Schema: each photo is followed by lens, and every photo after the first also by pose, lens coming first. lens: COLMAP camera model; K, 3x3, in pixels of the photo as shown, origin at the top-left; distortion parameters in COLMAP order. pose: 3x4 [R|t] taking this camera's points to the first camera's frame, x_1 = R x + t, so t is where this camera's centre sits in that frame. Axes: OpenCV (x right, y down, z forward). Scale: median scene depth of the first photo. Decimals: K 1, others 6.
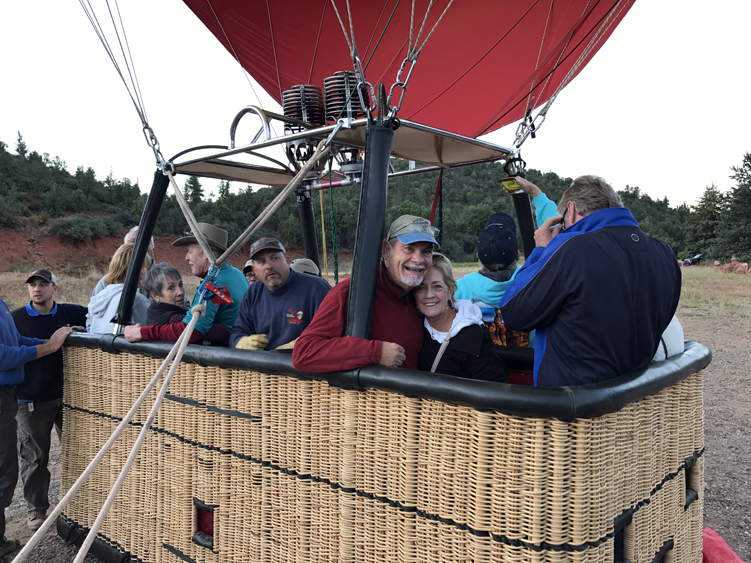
lens RADIAL K [[617.9, 0, 378.5], [0, 617.9, 282.0], [0, 0, 1]] dist [0.015328, -0.026482]
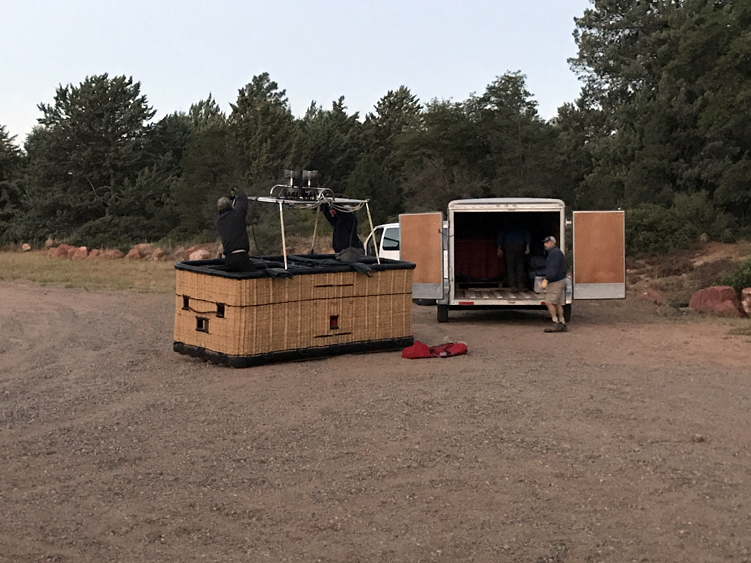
lens RADIAL K [[1221.2, 0, 375.8], [0, 1221.2, 282.6], [0, 0, 1]] dist [0.039338, 0.000000]
pose [[0.645708, -0.019867, 0.763326, -5.540575], [0.021238, 0.999742, 0.008054, 0.138988], [-0.763289, 0.011011, 0.645964, -3.691182]]
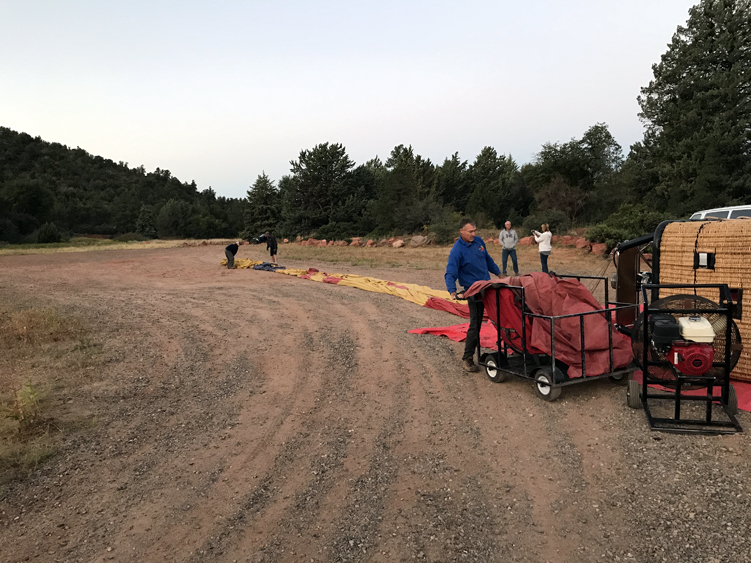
lens RADIAL K [[617.9, 0, 372.2], [0, 617.9, 281.1], [0, 0, 1]] dist [0.015328, -0.026482]
pose [[0.723840, -0.055143, 0.687761, -4.135260], [0.035200, 0.998454, 0.043007, 0.060115], [-0.689070, -0.006921, 0.724662, 0.109479]]
